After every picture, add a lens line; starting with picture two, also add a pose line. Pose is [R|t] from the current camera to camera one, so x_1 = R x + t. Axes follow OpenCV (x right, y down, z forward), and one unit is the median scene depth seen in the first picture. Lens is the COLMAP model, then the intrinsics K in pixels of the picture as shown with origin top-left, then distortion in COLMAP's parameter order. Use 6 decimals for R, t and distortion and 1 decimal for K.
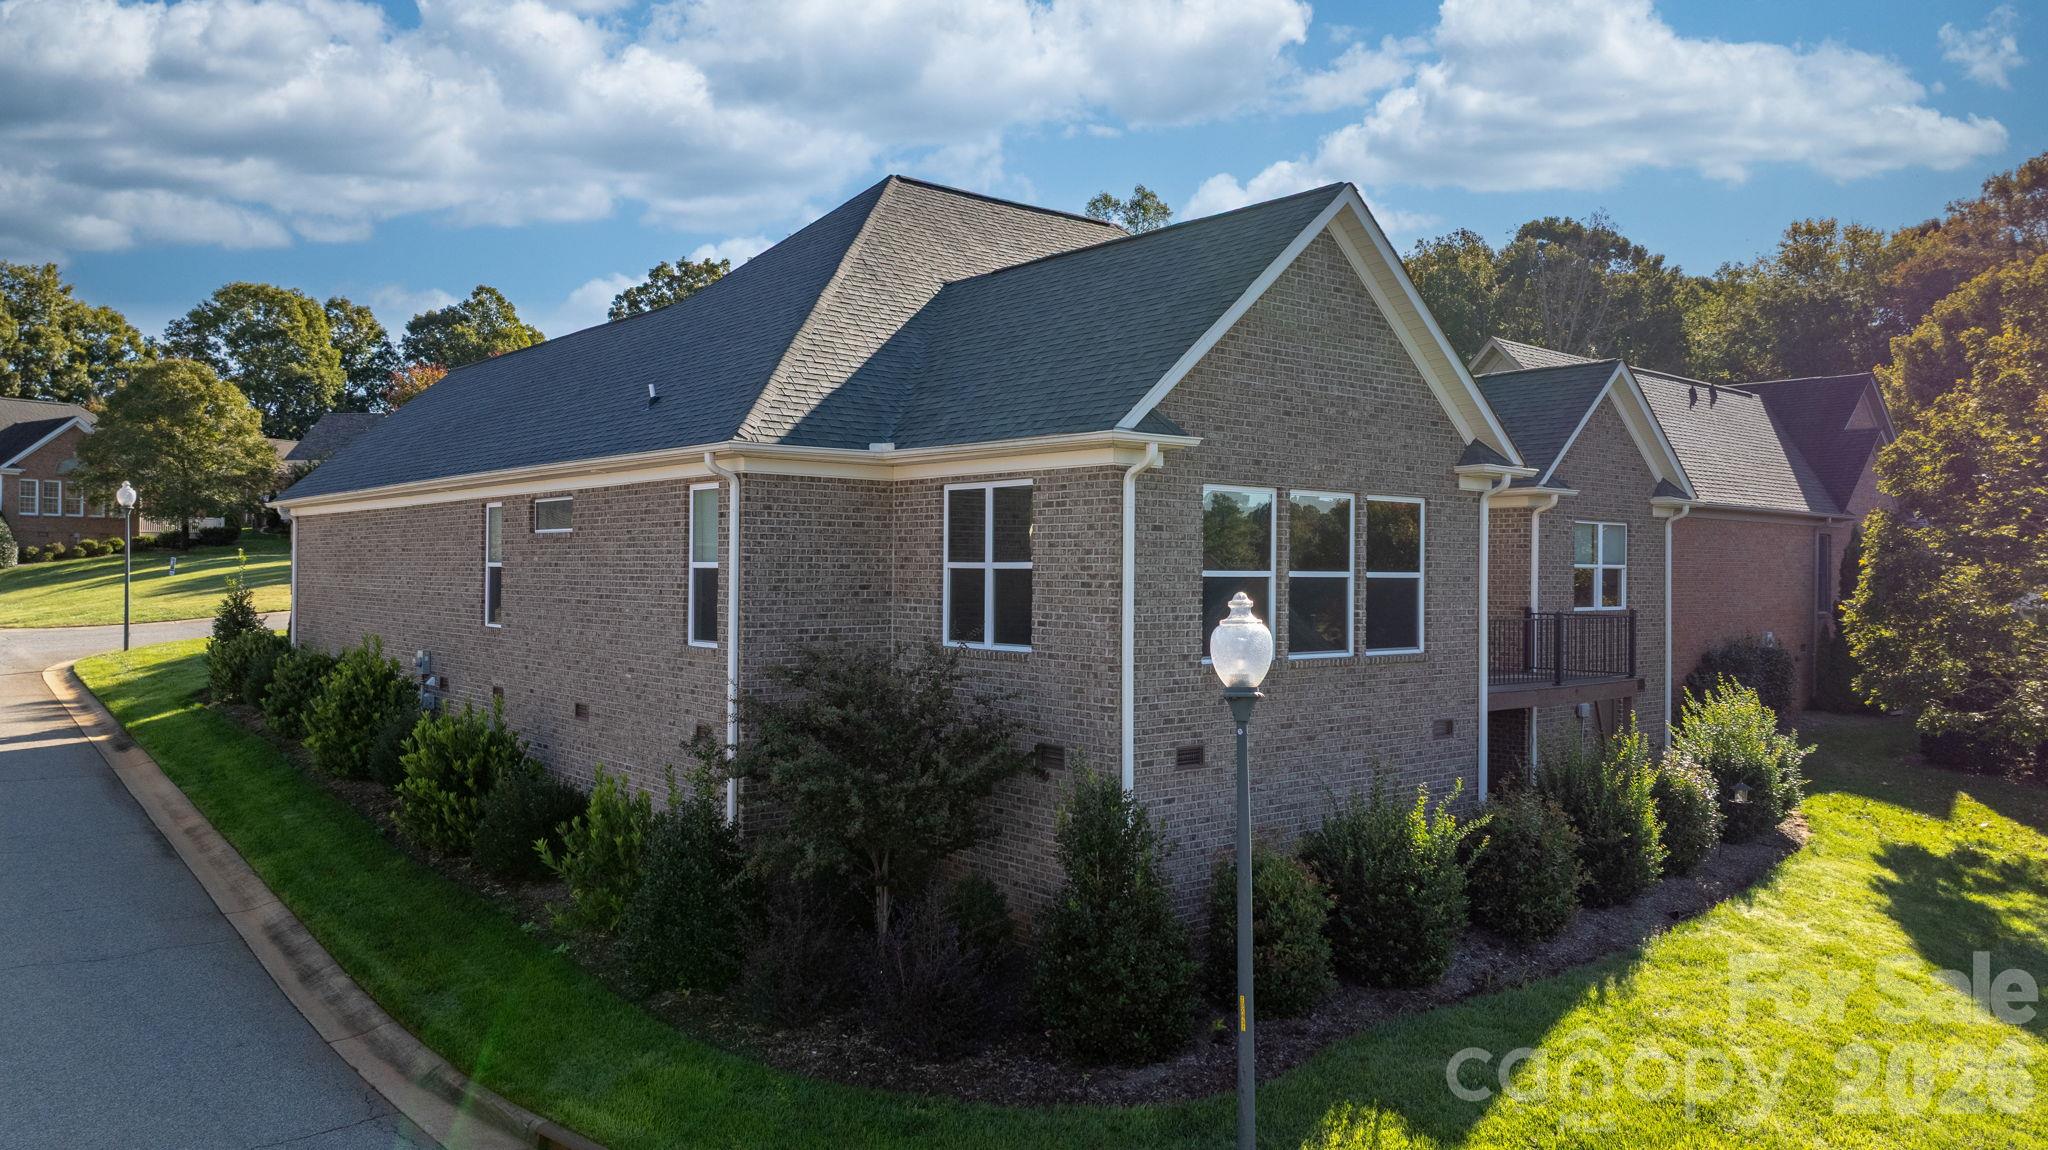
lens RADIAL K [[1445.7, 0, 1016.9], [0, 1445.7, 566.2], [0, 0, 1]] dist [-0.017848, 0.013808]
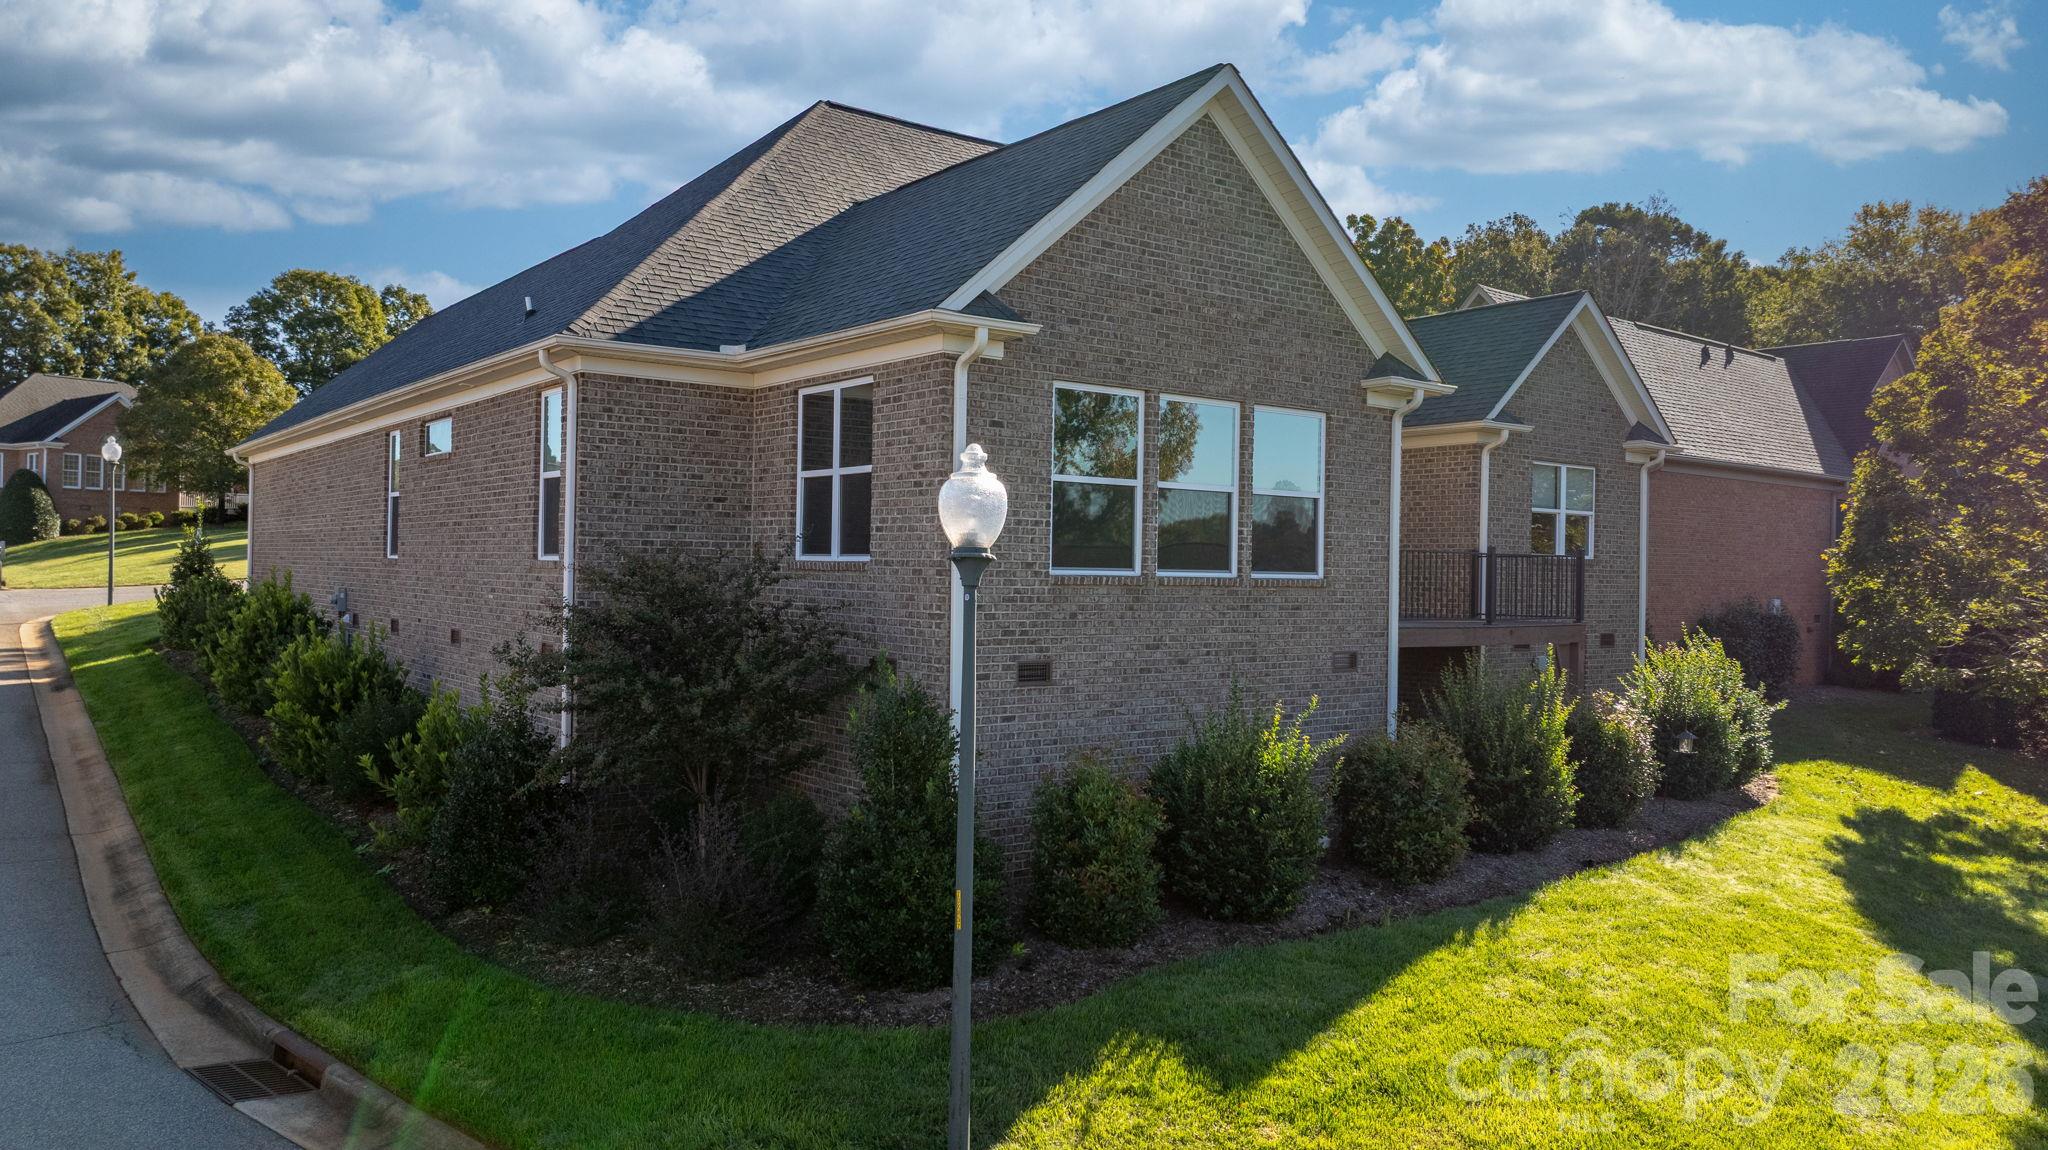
lens RADIAL K [[1445.7, 0, 1012.8], [0, 1445.7, 565.7], [0, 0, 1]] dist [-0.017848, 0.013808]
pose [[0.998717, 0.010148, -0.049608, 0.134078], [-0.010174, 0.999948, -0.000281, 0.056155], [0.049603, 0.000786, 0.998769, 0.063367]]
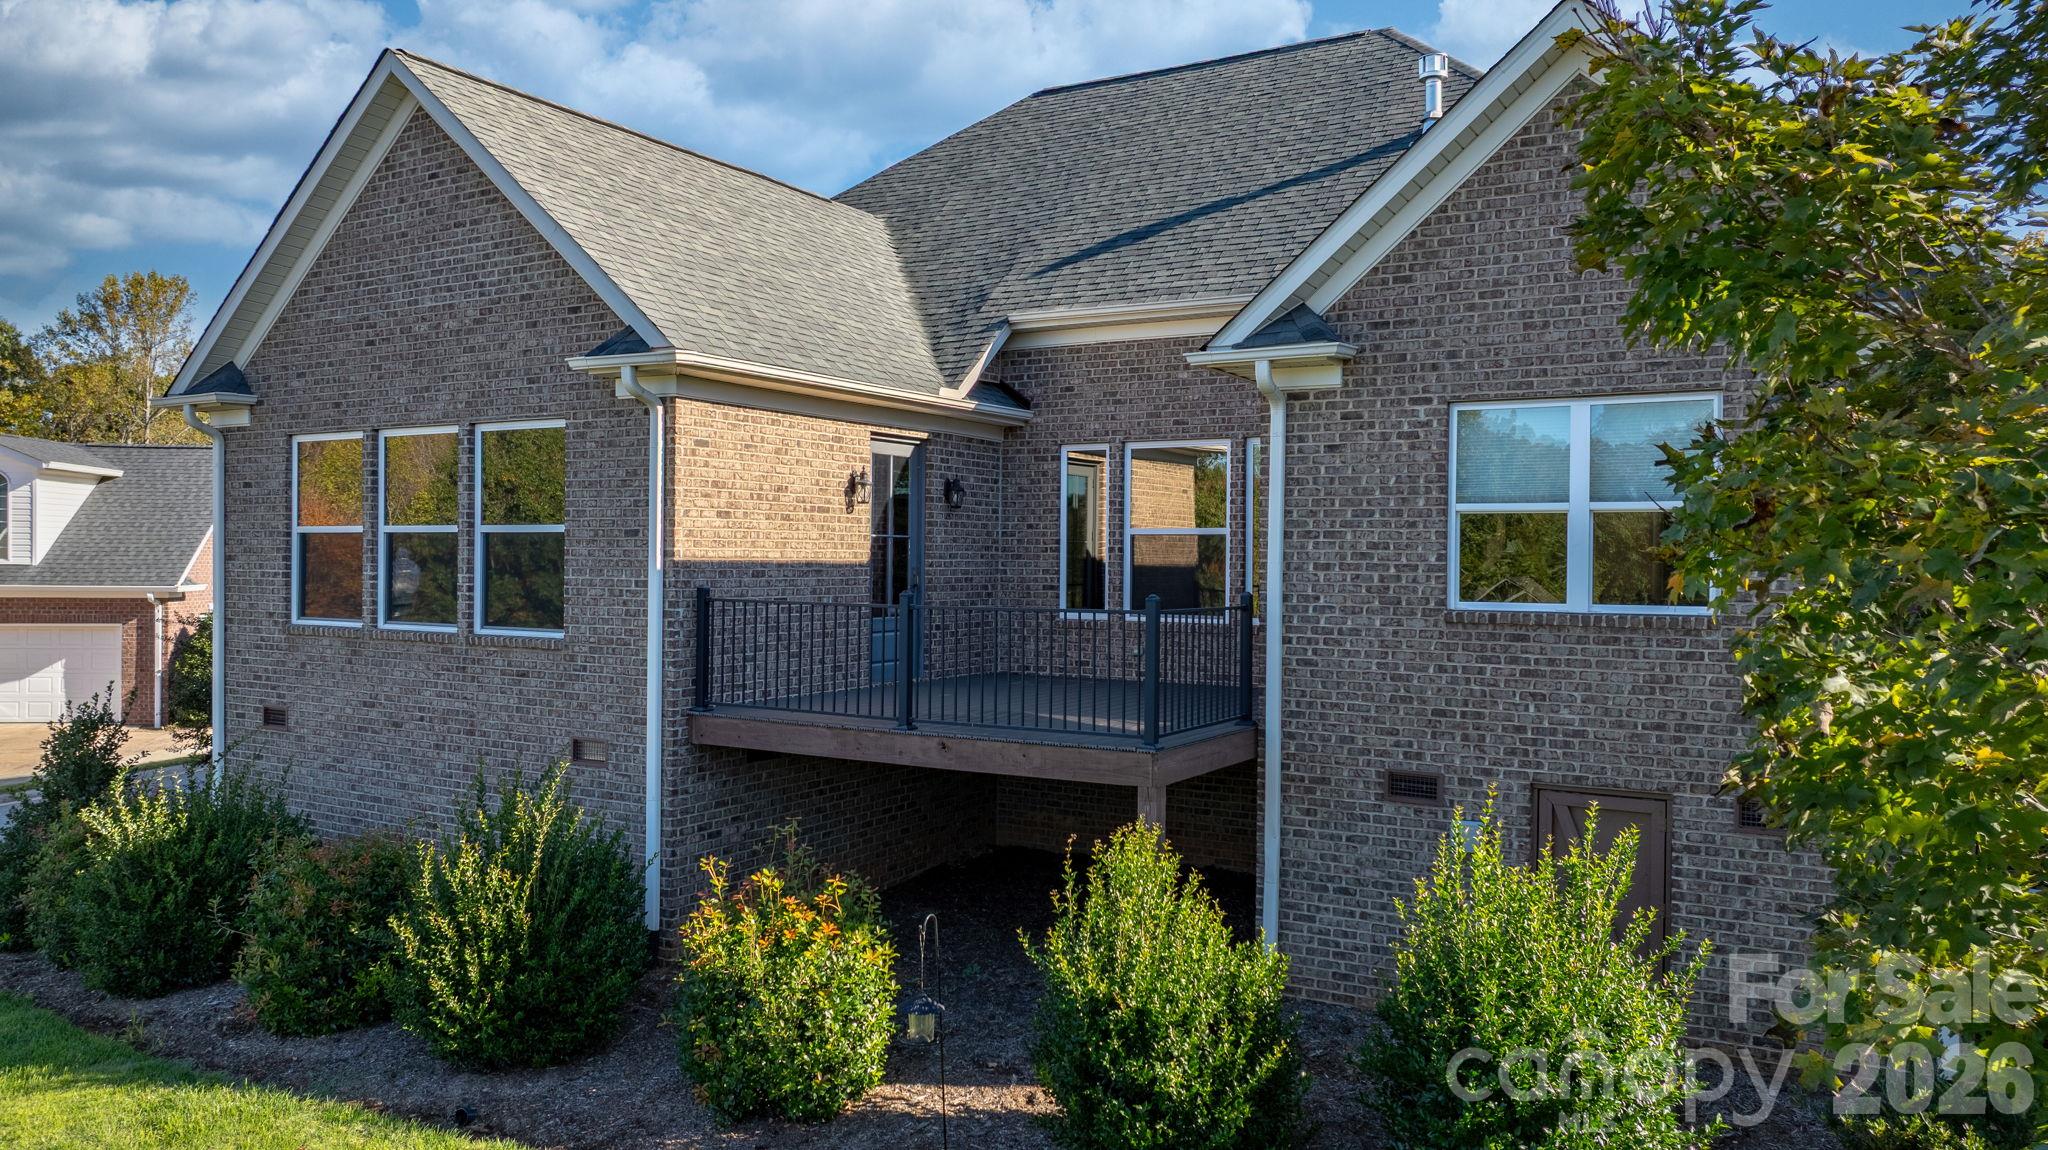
lens RADIAL K [[1445.7, 0, 1022.8], [0, 1445.7, 565.3], [0, 0, 1]] dist [-0.017848, 0.013808]
pose [[0.329996, -0.001524, -0.943981, 1.065275], [-0.004399, 0.999985, -0.003152, 0.026698], [0.943972, 0.005192, 0.329985, 1.022318]]
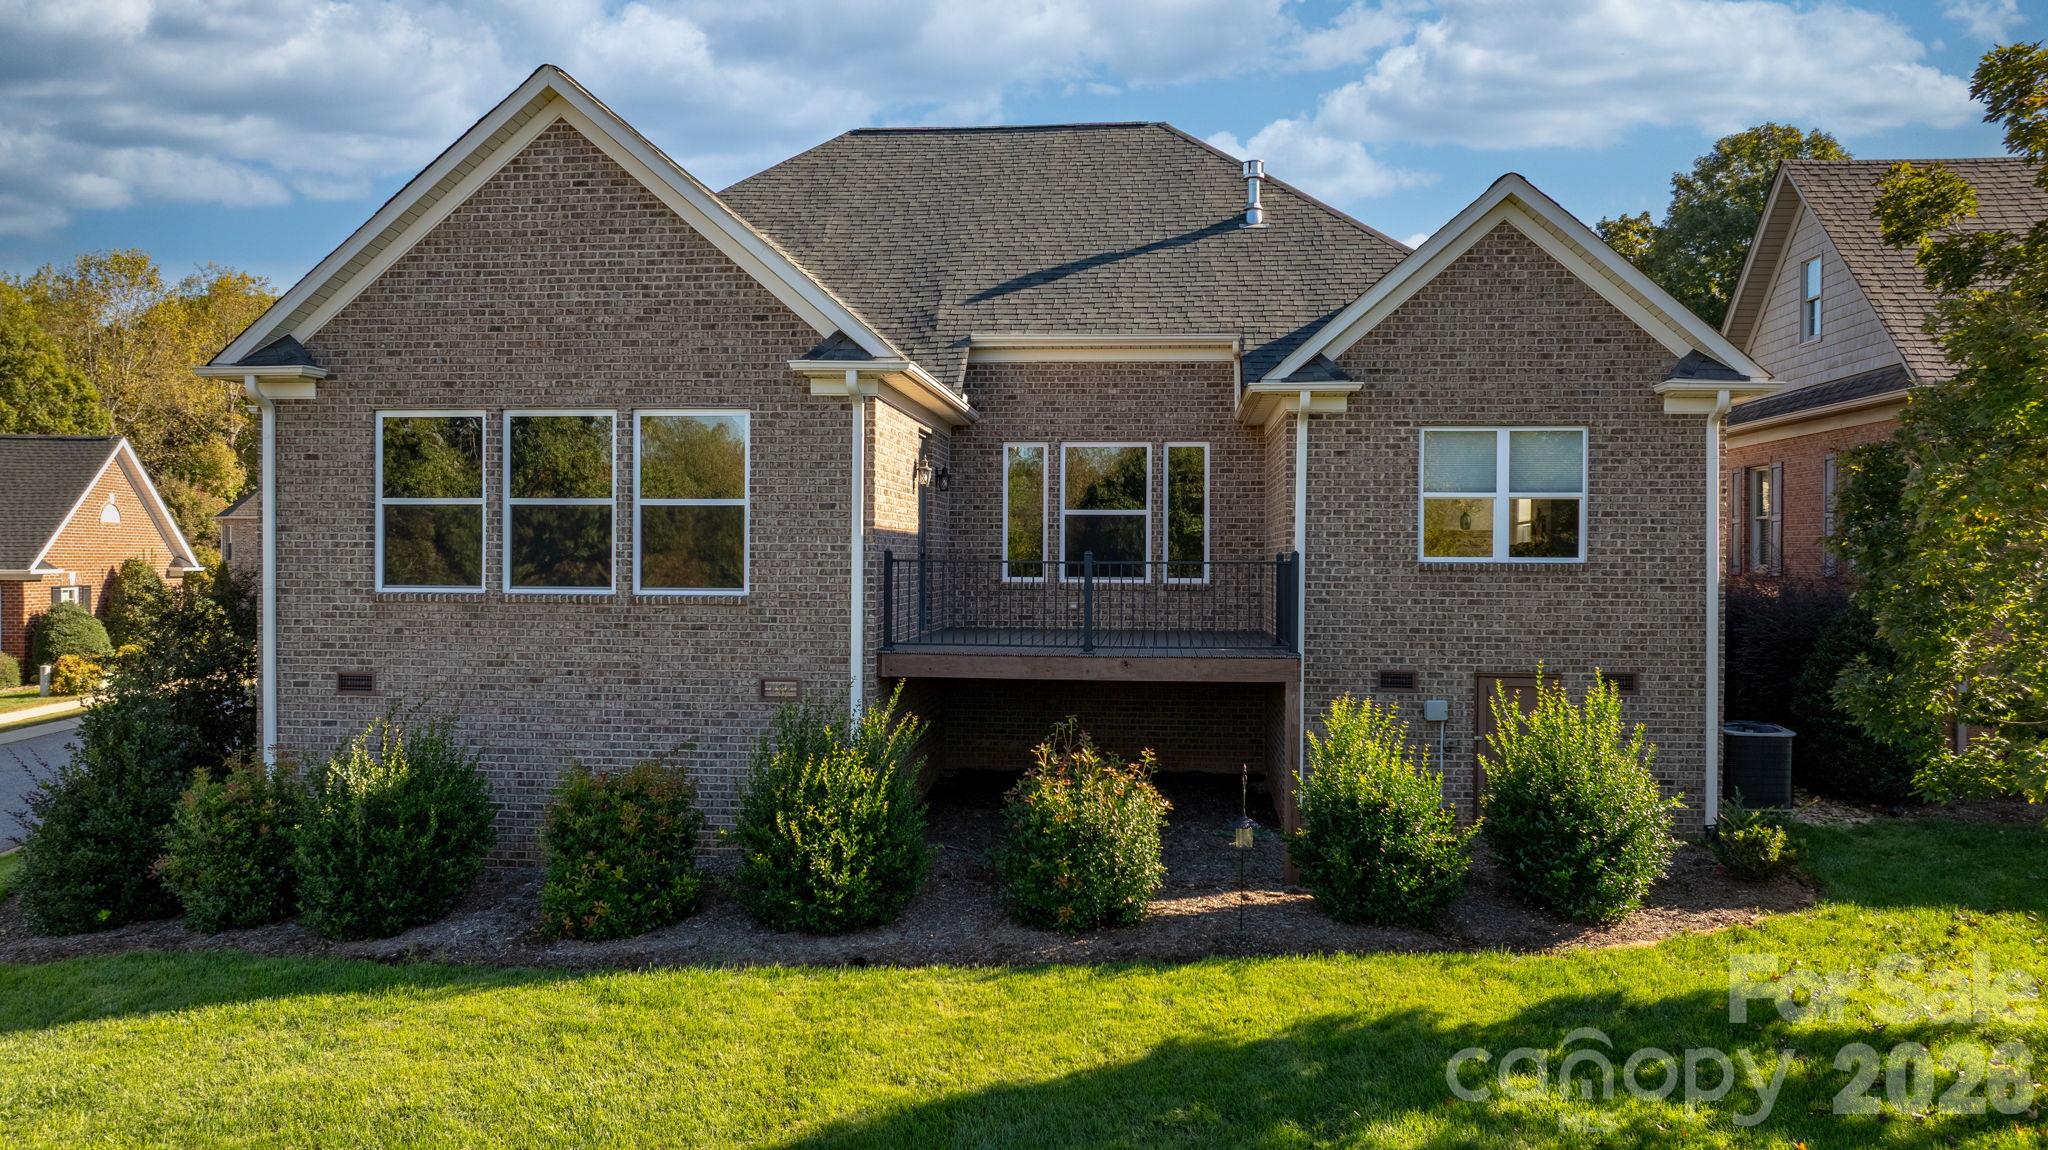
lens RADIAL K [[1445.7, 0, 1030.2], [0, 1445.7, 565.6], [0, 0, 1]] dist [-0.017848, 0.013808]
pose [[0.702004, -0.001311, -0.712172, 1.030897], [0.001251, 0.999999, -0.000607, 0.045496], [0.712172, -0.000465, 0.702005, 0.557344]]
